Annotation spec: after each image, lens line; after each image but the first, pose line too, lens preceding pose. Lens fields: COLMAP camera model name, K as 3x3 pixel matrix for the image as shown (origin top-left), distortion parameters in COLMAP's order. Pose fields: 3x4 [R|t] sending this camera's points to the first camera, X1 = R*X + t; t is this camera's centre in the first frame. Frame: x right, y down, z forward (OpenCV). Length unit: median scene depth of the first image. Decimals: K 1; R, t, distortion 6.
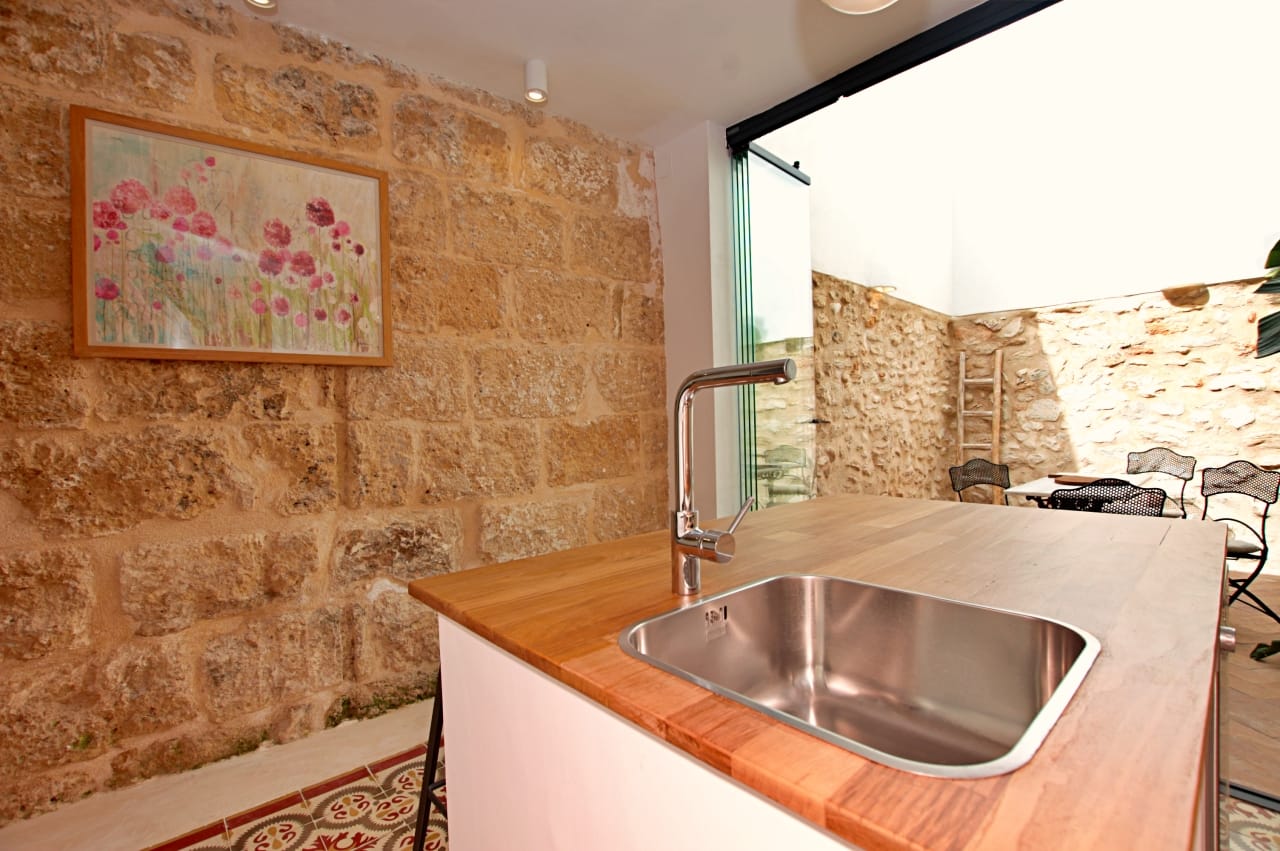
lens RADIAL K [[568.1, 0, 640.3], [0, 568.1, 425.4], [0, 0, 1]] dist [-0.034653, 0.006040]
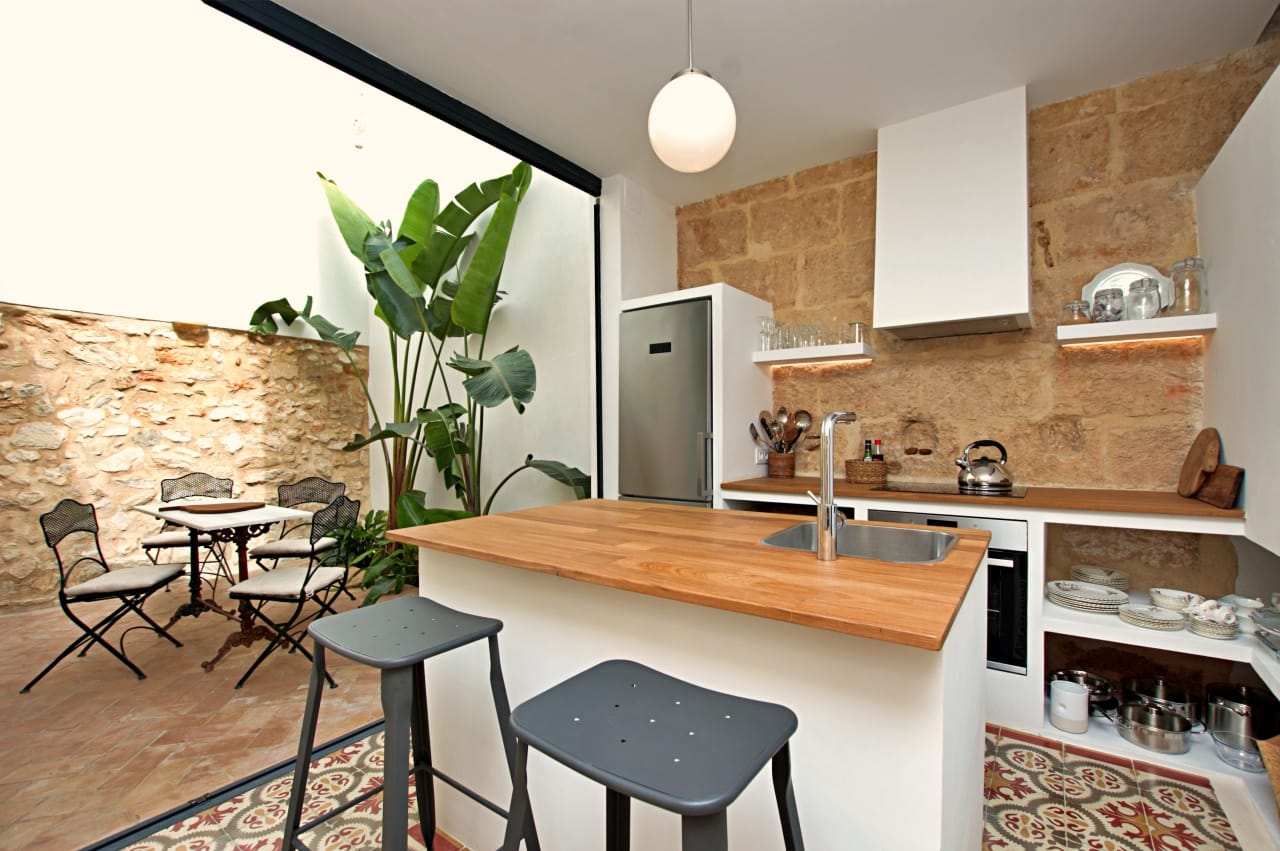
lens RADIAL K [[568.1, 0, 641.6], [0, 568.1, 428.4], [0, 0, 1]] dist [-0.034653, 0.006040]
pose [[-0.207353, 0.025090, 0.977944, -0.230714], [0.018832, 0.999588, -0.021652, -0.004575], [-0.978085, 0.013927, -0.207740, 0.321784]]
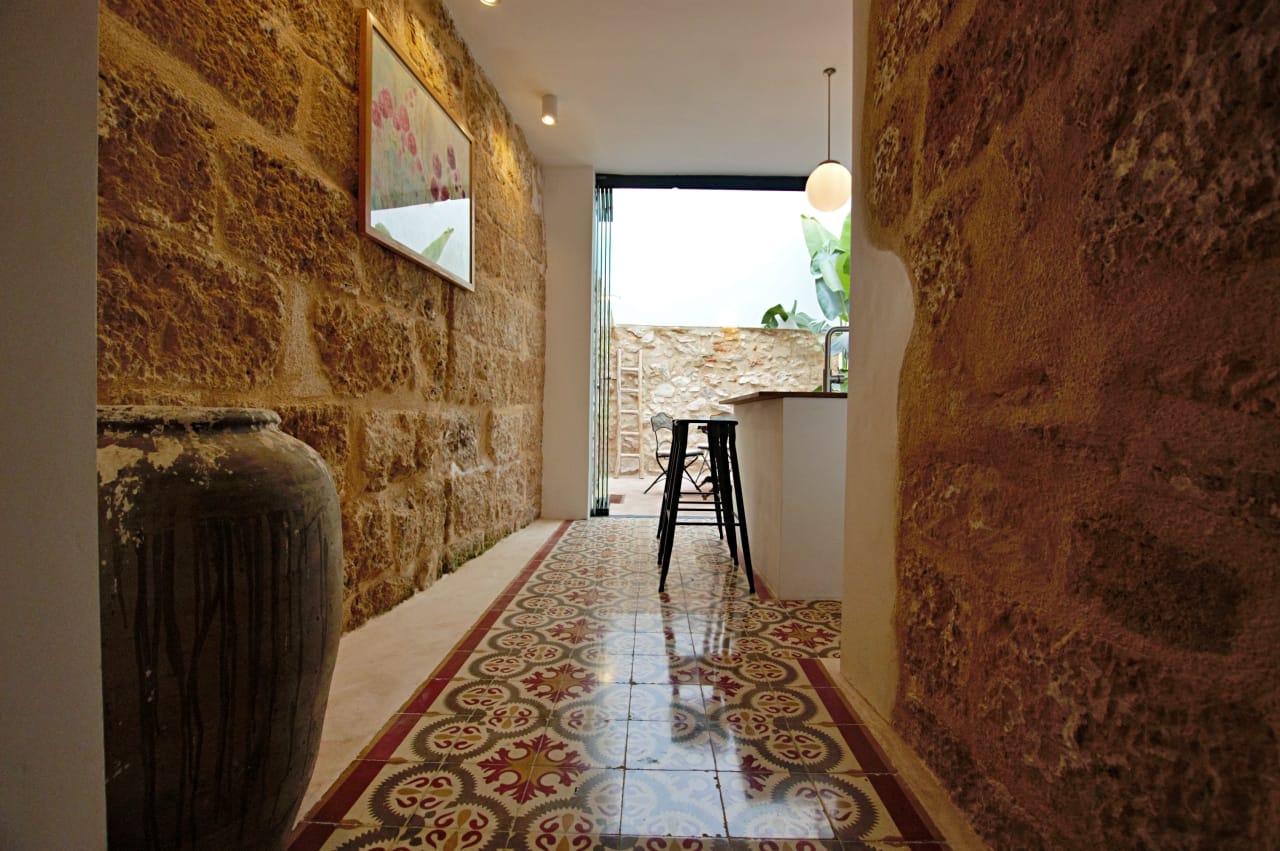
lens RADIAL K [[568.1, 0, 635.9], [0, 568.1, 426.8], [0, 0, 1]] dist [-0.034653, 0.006040]
pose [[0.687414, 0.026473, 0.725783, -0.528169], [-0.029645, 0.999525, -0.008381, 0.094457], [-0.725661, -0.015754, 0.687872, -0.069999]]
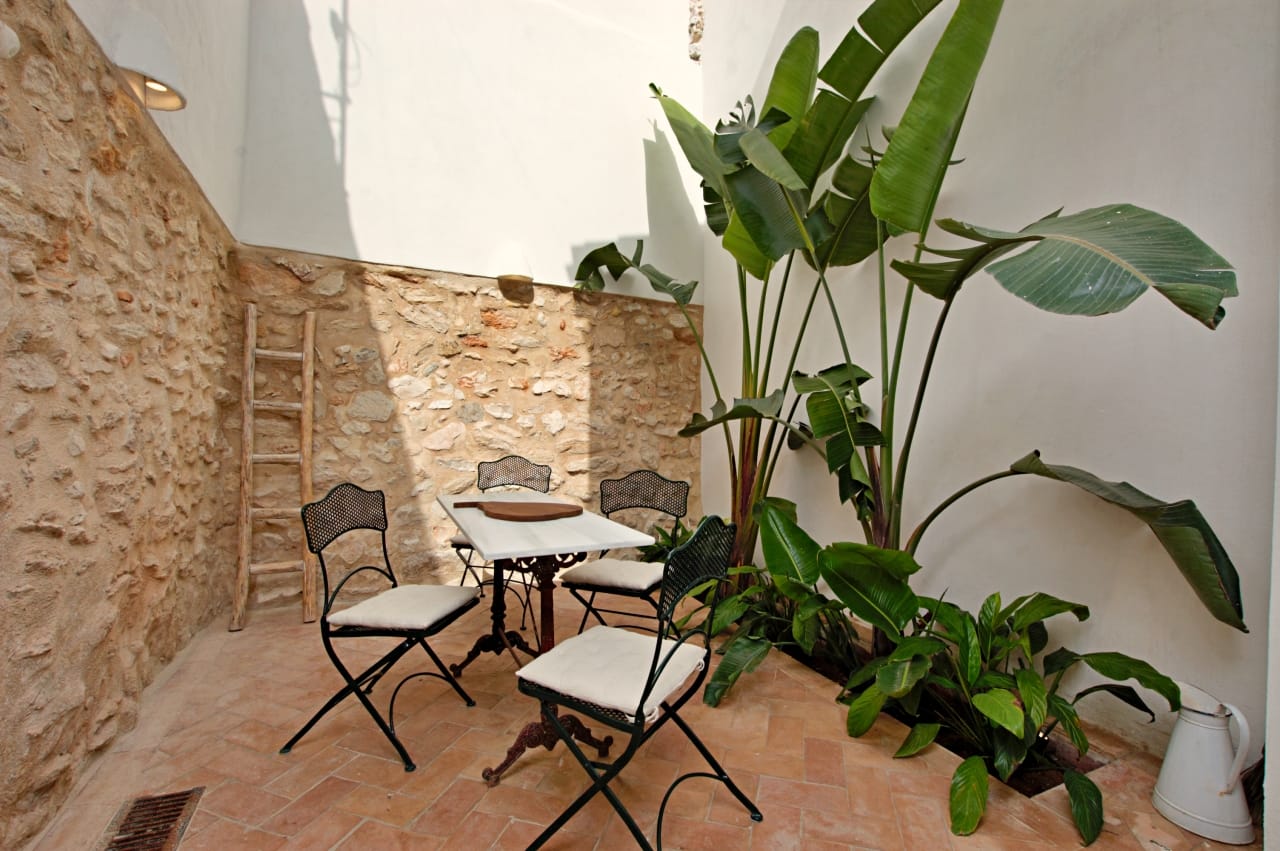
lens RADIAL K [[568.1, 0, 637.4], [0, 568.1, 428.0], [0, 0, 1]] dist [-0.034653, 0.006040]
pose [[0.297691, 0.023339, 0.954377, 0.135068], [-0.017671, 0.999665, -0.018934, 0.008735], [-0.954499, -0.011228, 0.298003, 0.462863]]
